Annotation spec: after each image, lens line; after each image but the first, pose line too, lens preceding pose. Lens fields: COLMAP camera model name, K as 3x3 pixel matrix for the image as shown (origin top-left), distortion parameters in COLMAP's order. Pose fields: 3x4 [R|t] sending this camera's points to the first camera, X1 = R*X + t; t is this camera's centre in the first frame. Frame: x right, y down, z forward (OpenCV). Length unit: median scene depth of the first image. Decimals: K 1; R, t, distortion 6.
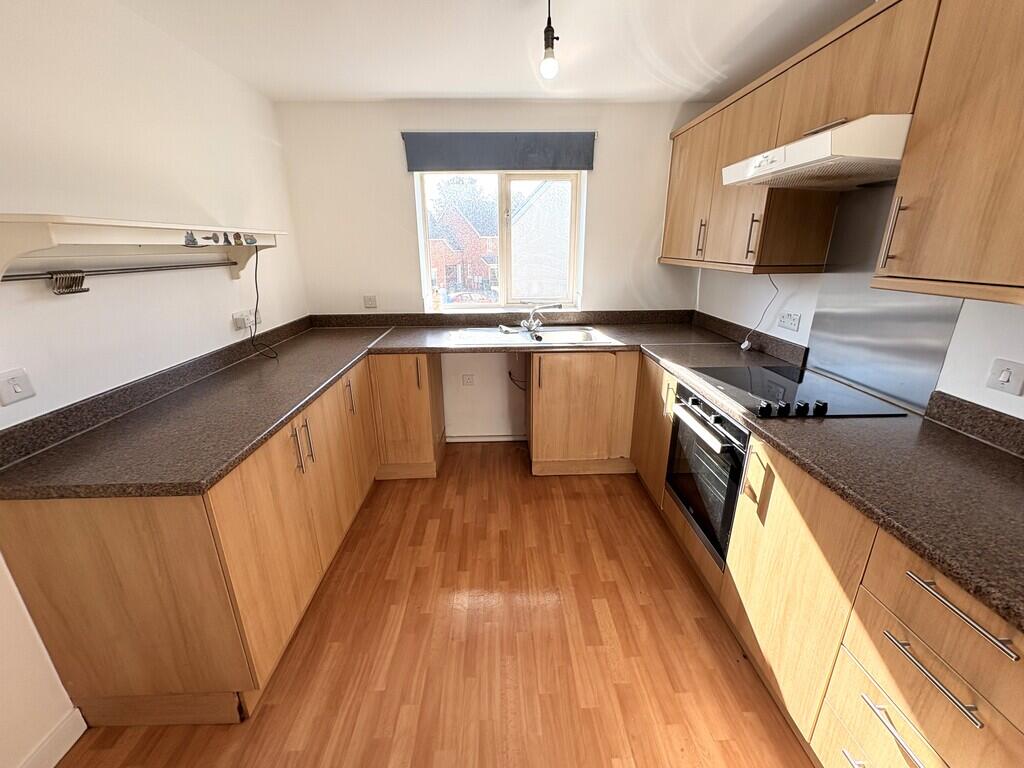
lens RADIAL K [[419.1, 0, 514.8], [0, 419.1, 383.8], [0, 0, 1]] dist [0.001169, -0.000211]
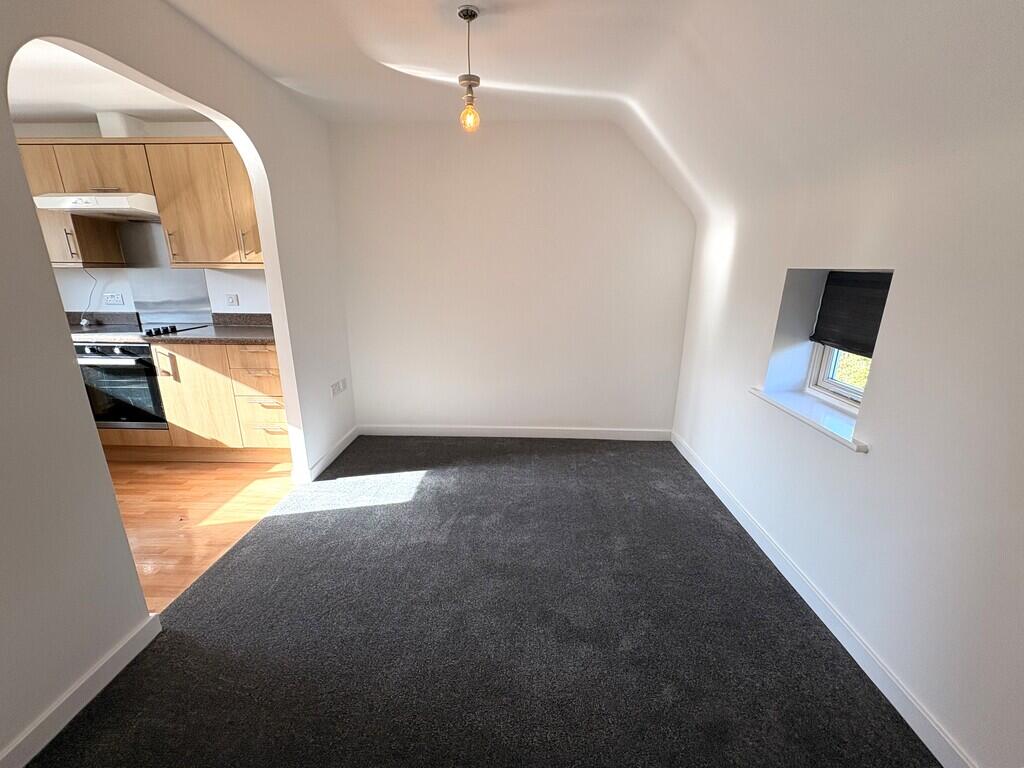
lens RADIAL K [[419.1, 0, 514.6], [0, 419.1, 383.9], [0, 0, 1]] dist [0.001169, -0.000211]
pose [[0.065958, -0.255720, 0.964498, -1.199740], [0.310070, 0.924002, 0.223779, 0.362173], [-0.948423, 0.284302, 0.140237, -0.787451]]
